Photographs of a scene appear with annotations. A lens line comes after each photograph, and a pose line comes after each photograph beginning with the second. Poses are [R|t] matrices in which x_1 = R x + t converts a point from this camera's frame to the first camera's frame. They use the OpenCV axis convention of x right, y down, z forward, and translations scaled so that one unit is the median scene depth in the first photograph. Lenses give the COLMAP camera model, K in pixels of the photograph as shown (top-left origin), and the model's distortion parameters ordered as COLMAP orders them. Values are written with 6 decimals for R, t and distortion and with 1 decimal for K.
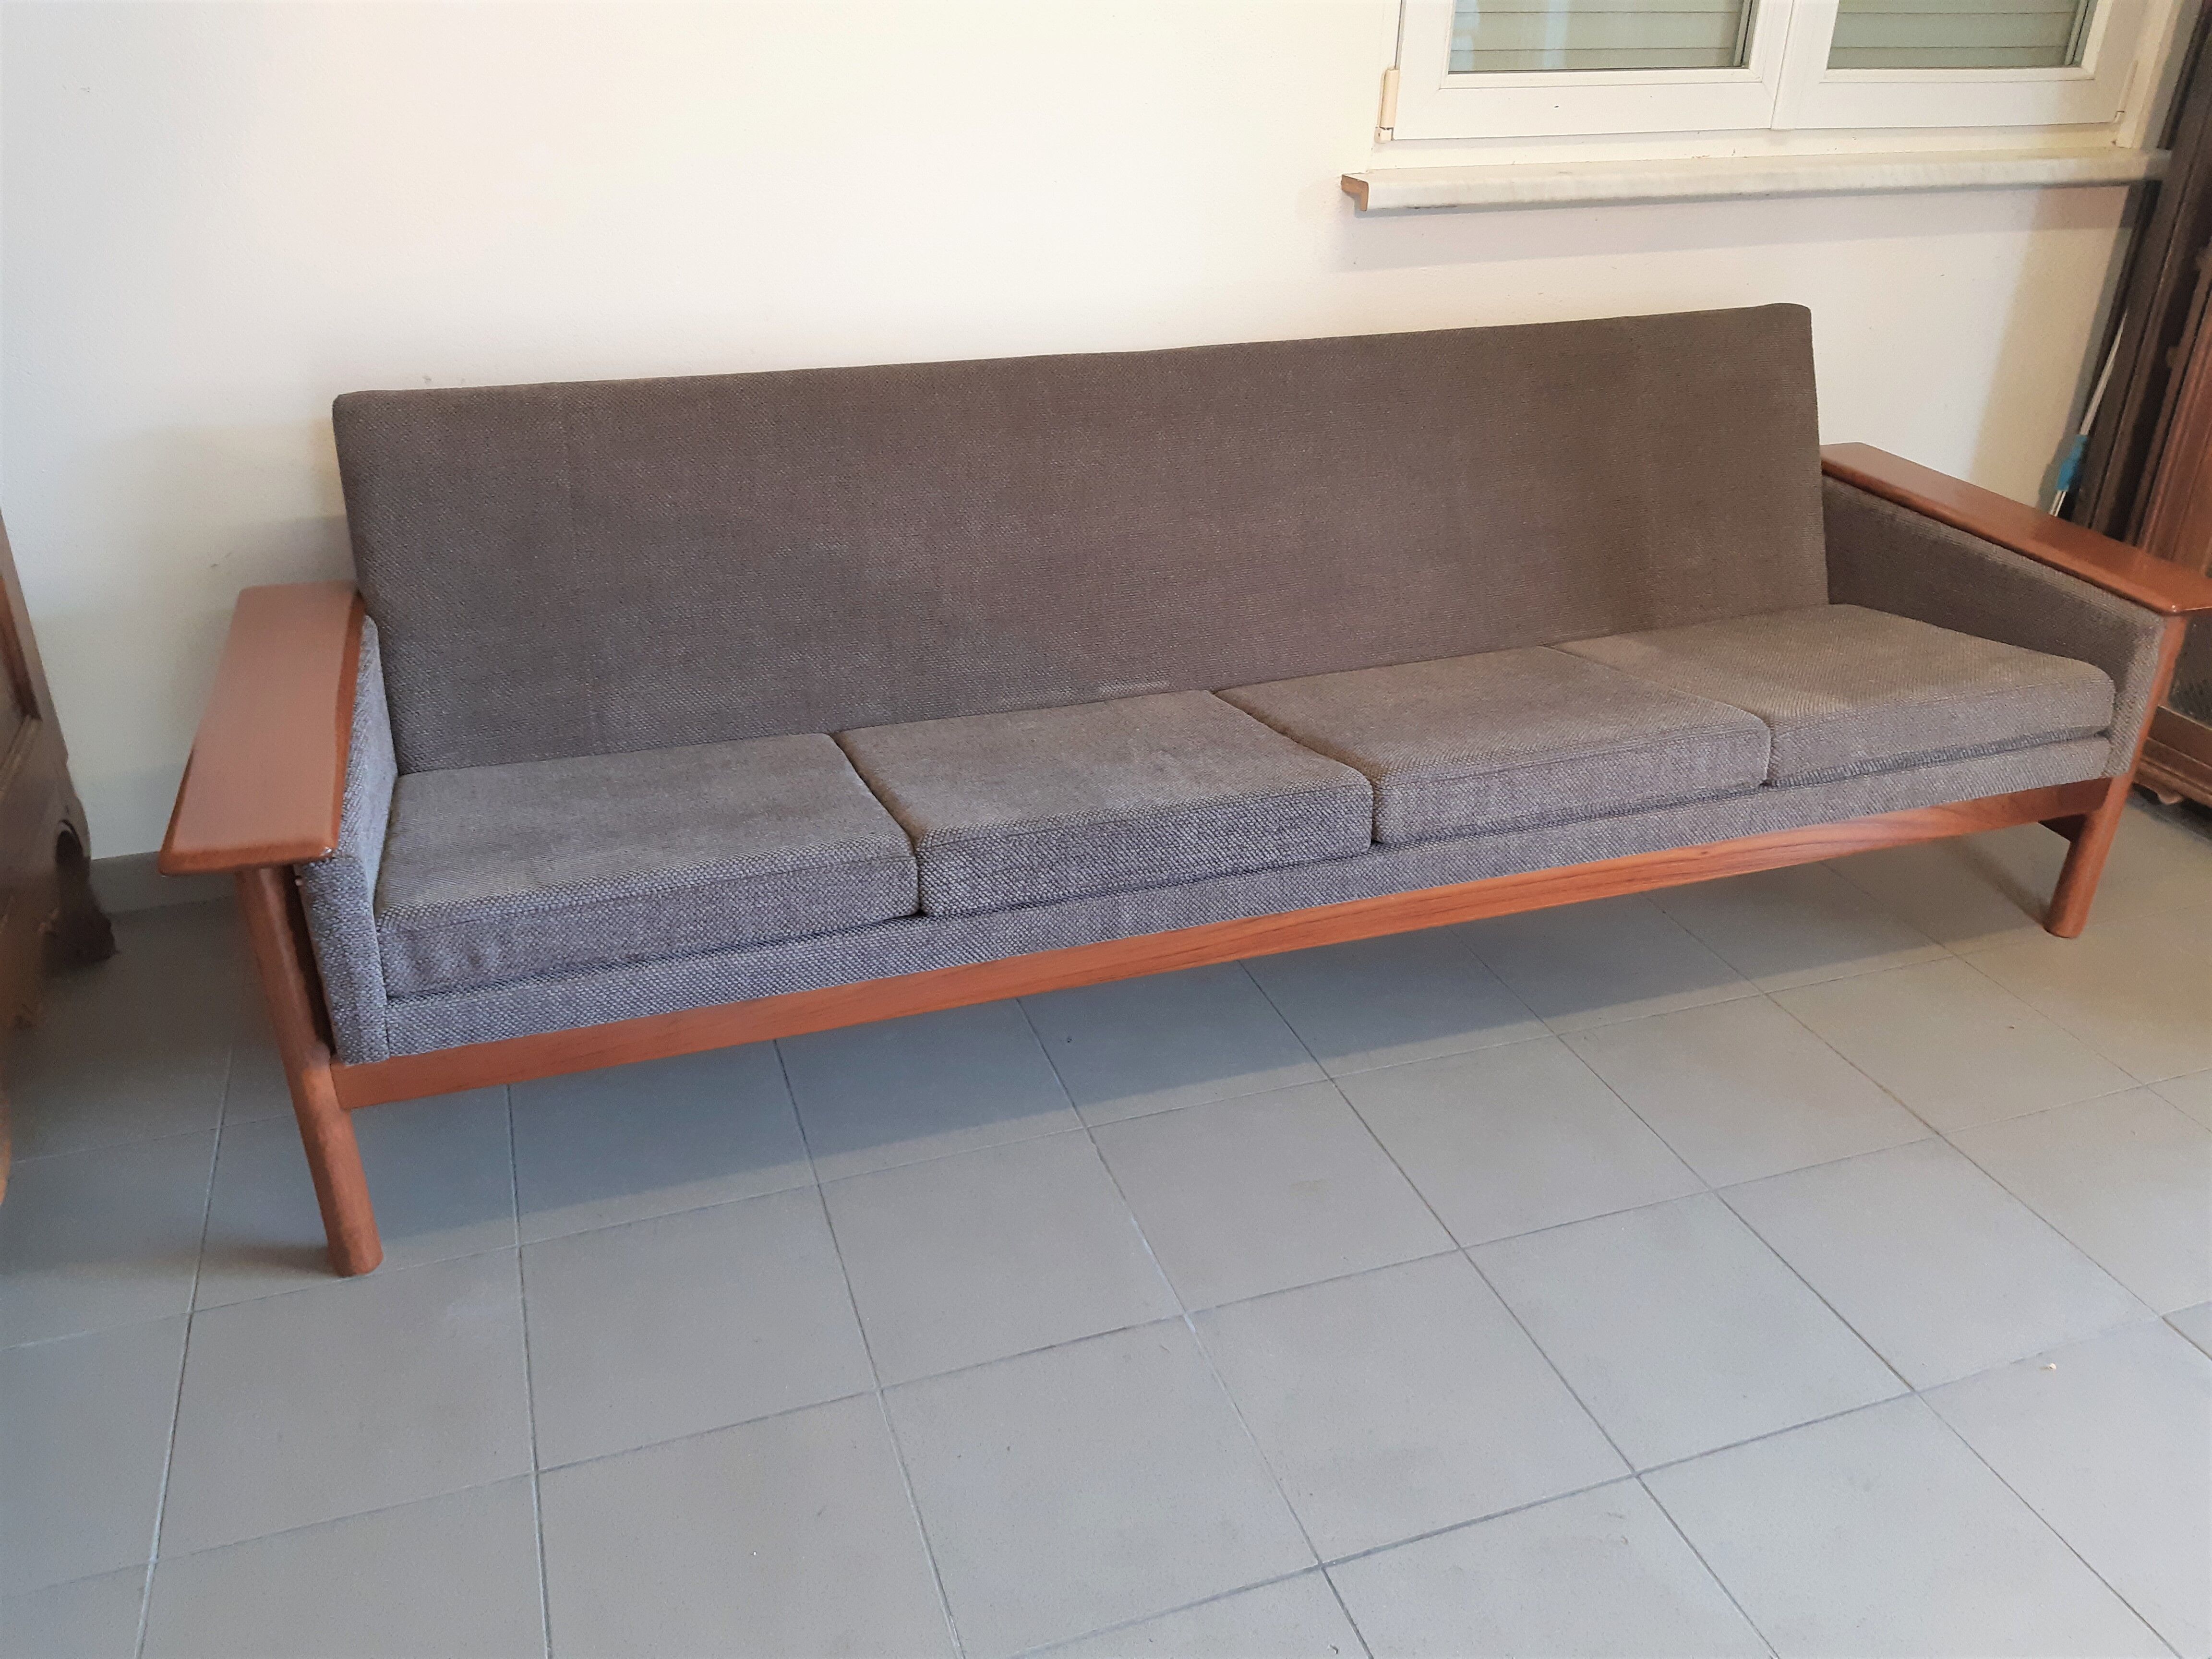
lens RADIAL K [[1755.4, 0, 1095.2], [0, 1755.4, 843.2], [0, 0, 1]] dist [0.036004, -0.071695]
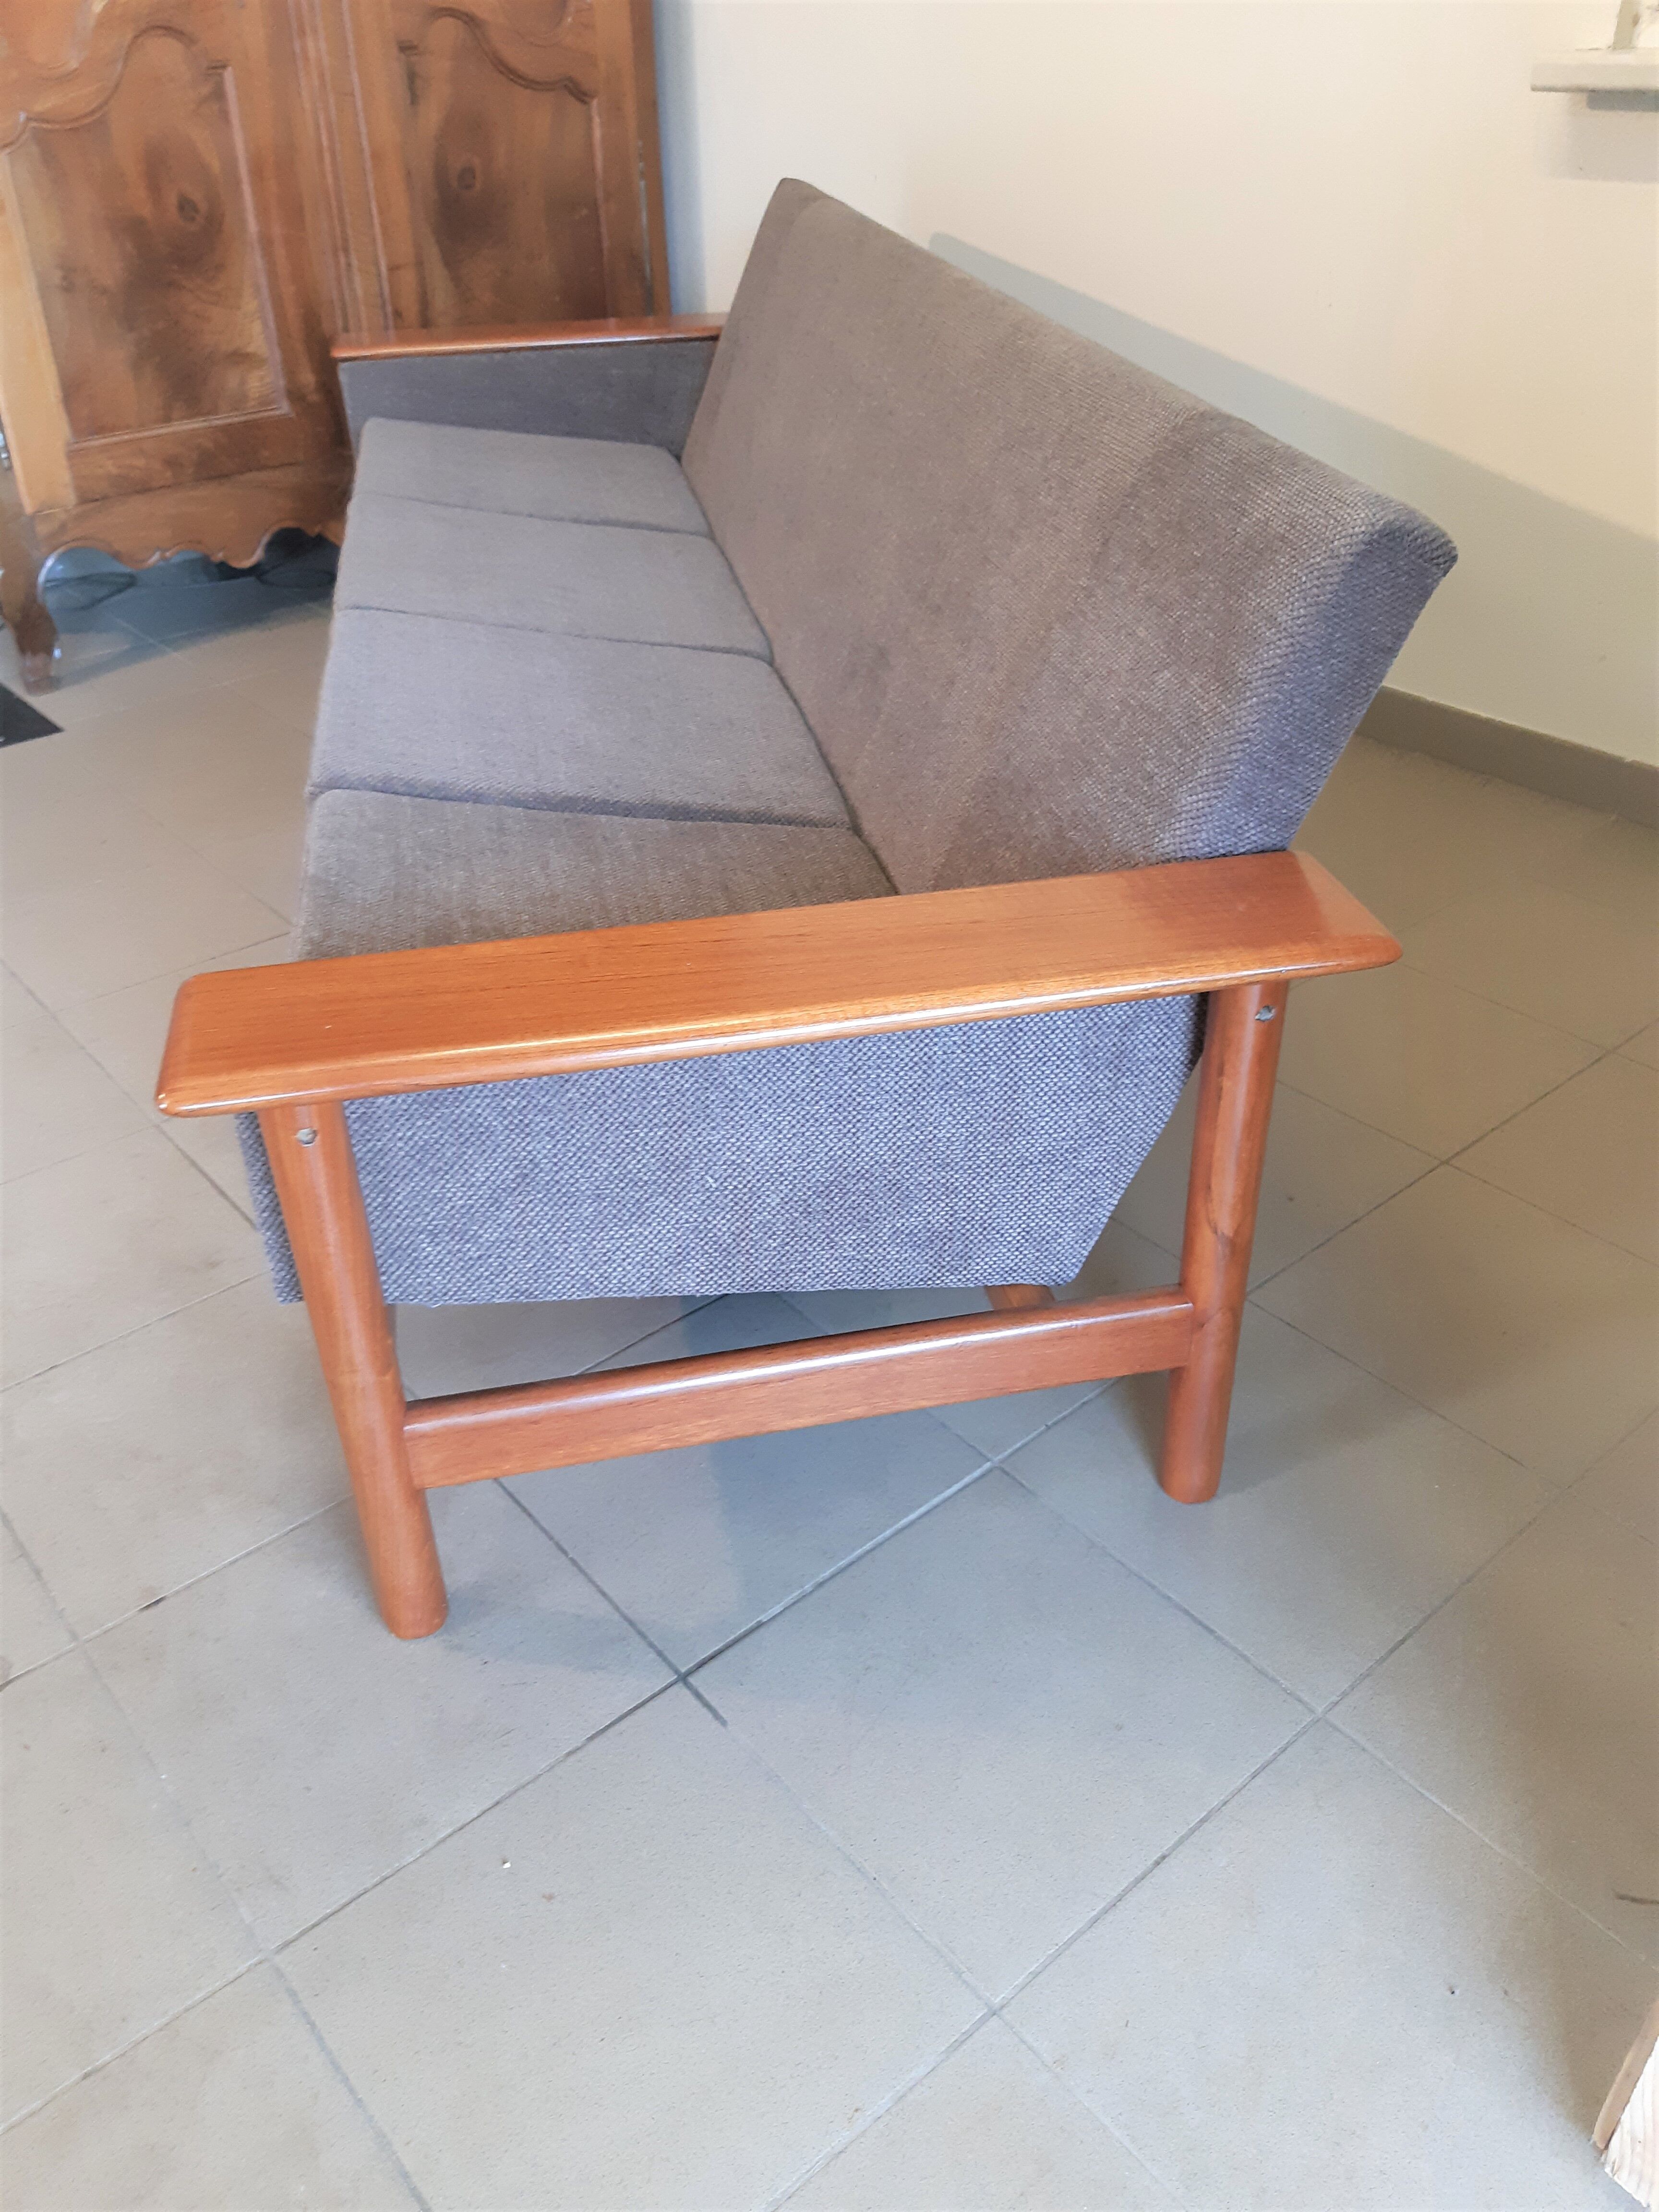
lens RADIAL K [[1755.4, 0, 818.6], [0, 1755.4, 1107.9], [0, 0, 1]] dist [0.036004, -0.071695]
pose [[0.351302, 0.490152, -0.797708, 1.079407], [-0.412812, 0.845814, 0.337913, -0.102496], [0.840341, 0.210594, 0.499477, 0.460393]]
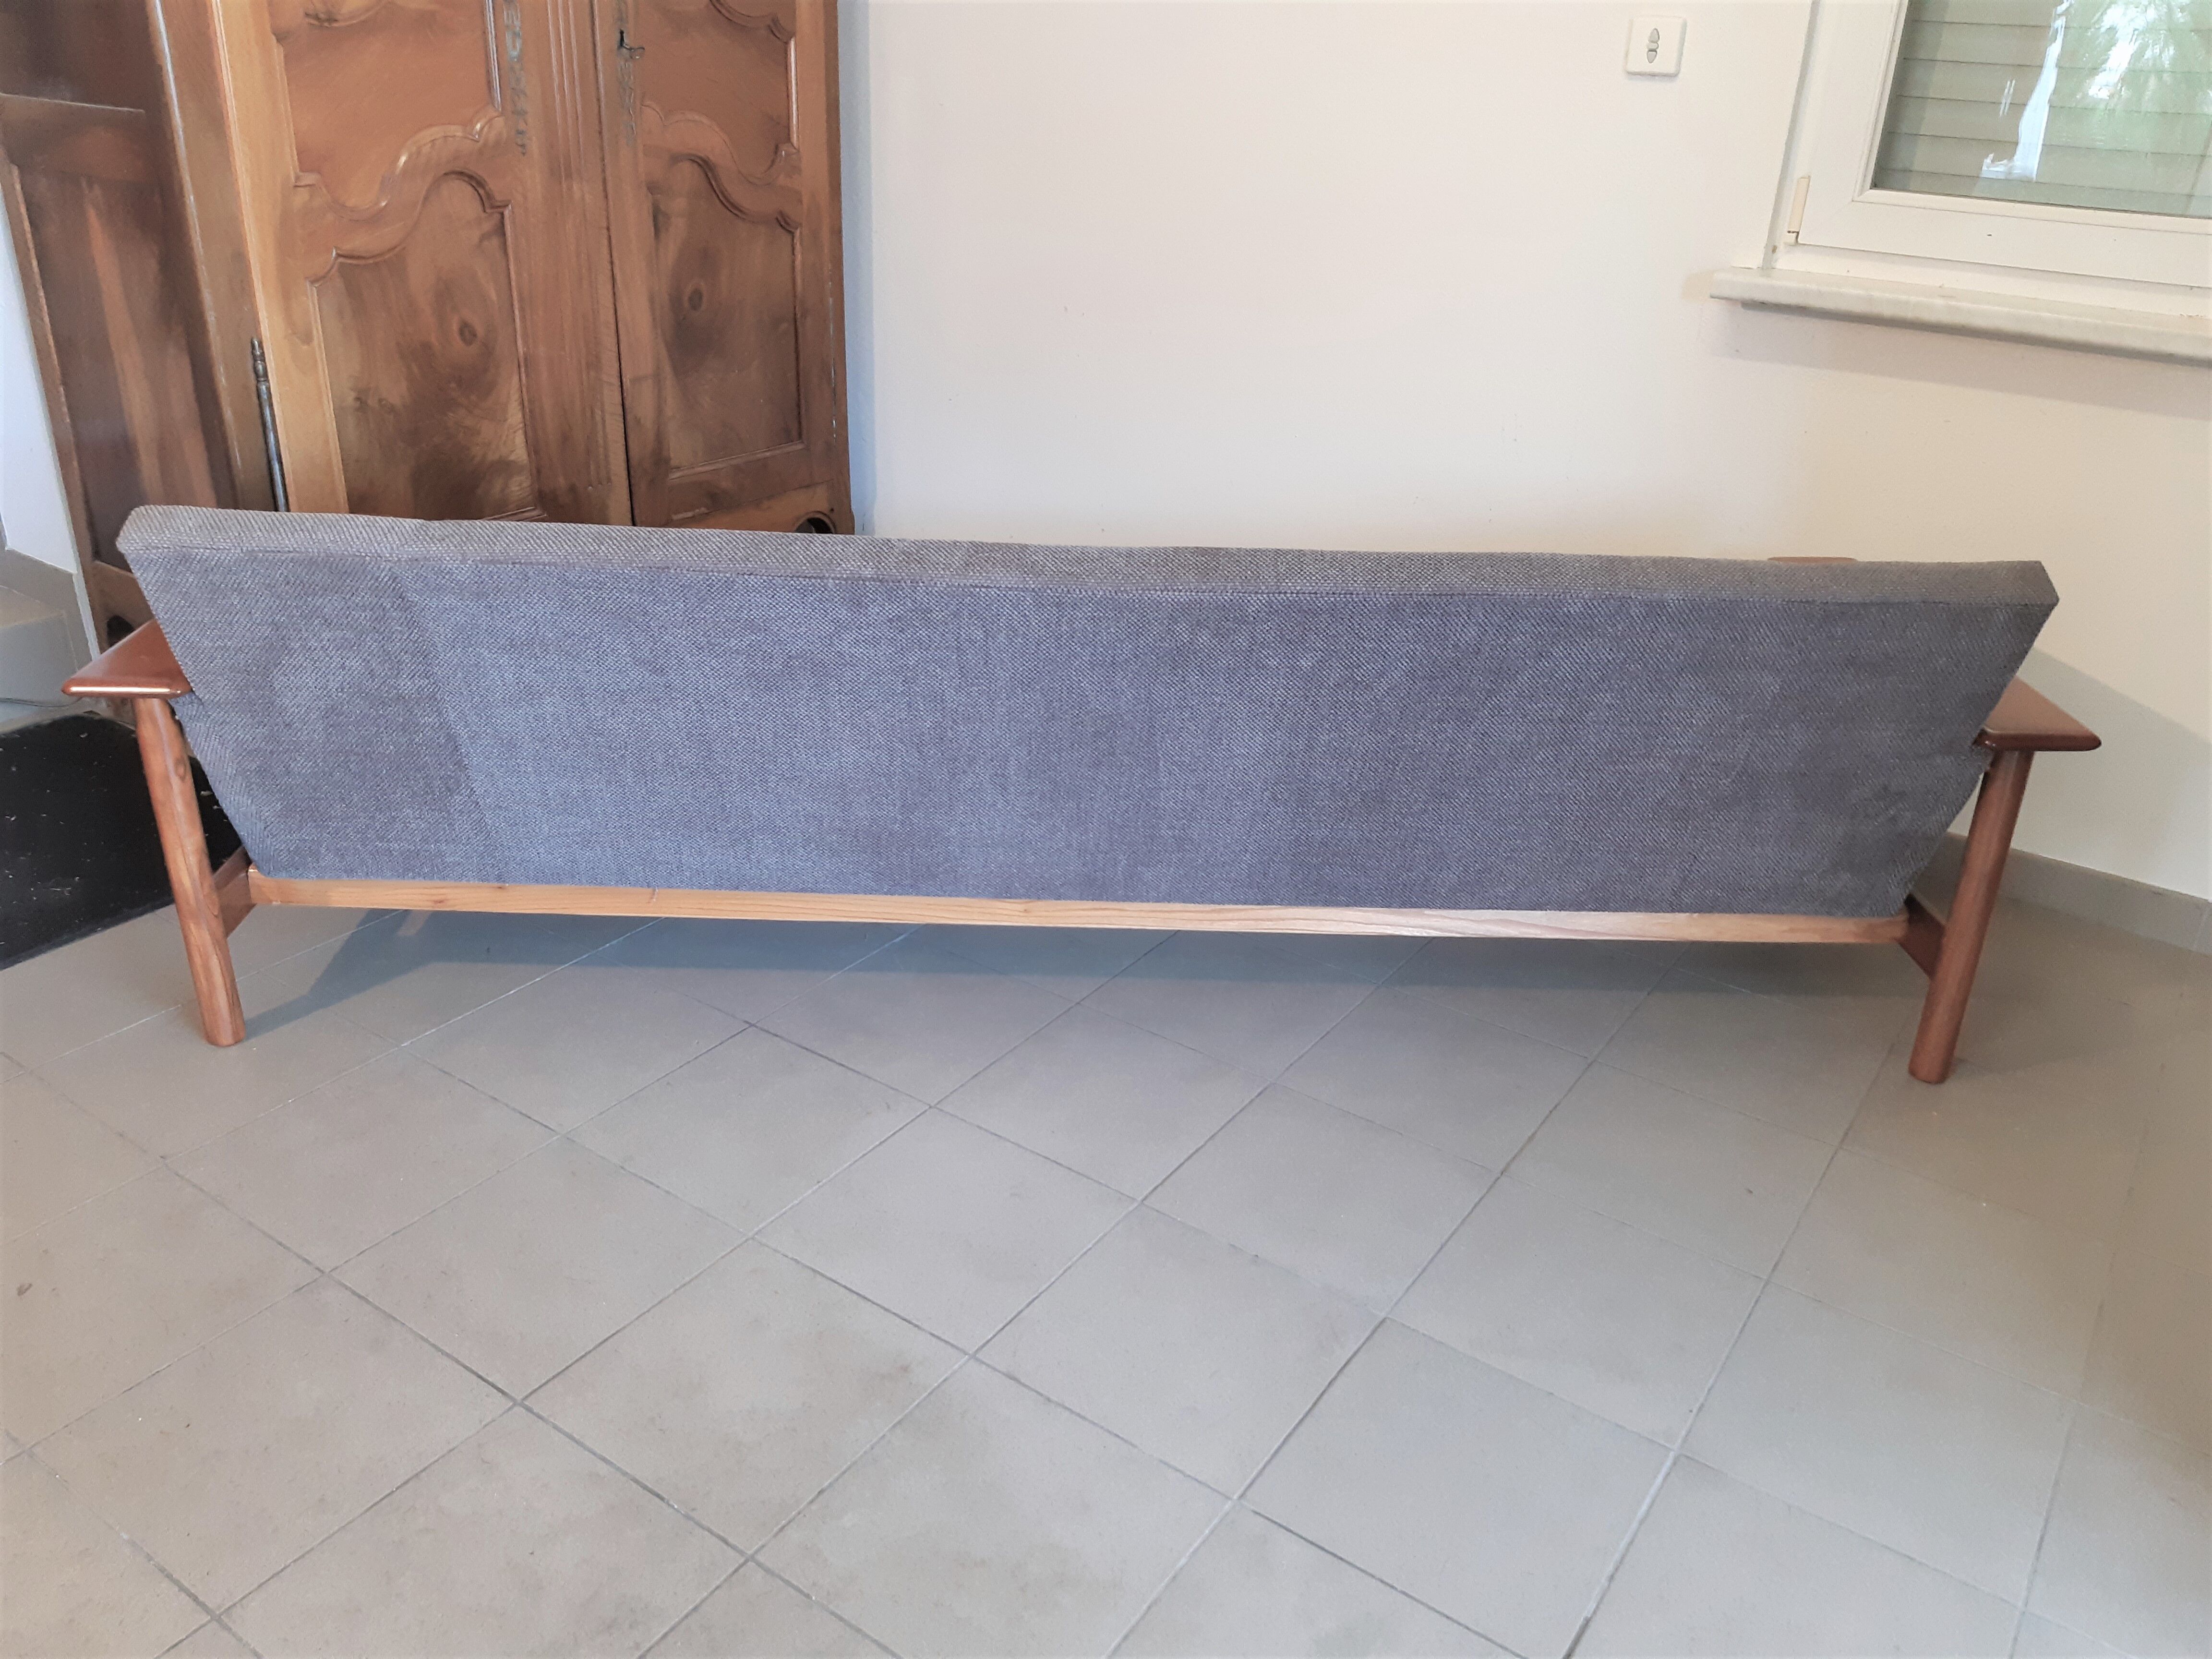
lens RADIAL K [[1755.4, 0, 1100.9], [0, 1755.4, 863.1], [0, 0, 1]] dist [0.036004, -0.071695]
pose [[0.583006, 0.366202, -0.725259, 0.979436], [-0.405195, 0.904778, 0.131126, -0.038880], [0.704217, 0.217424, 0.675874, 0.087690]]
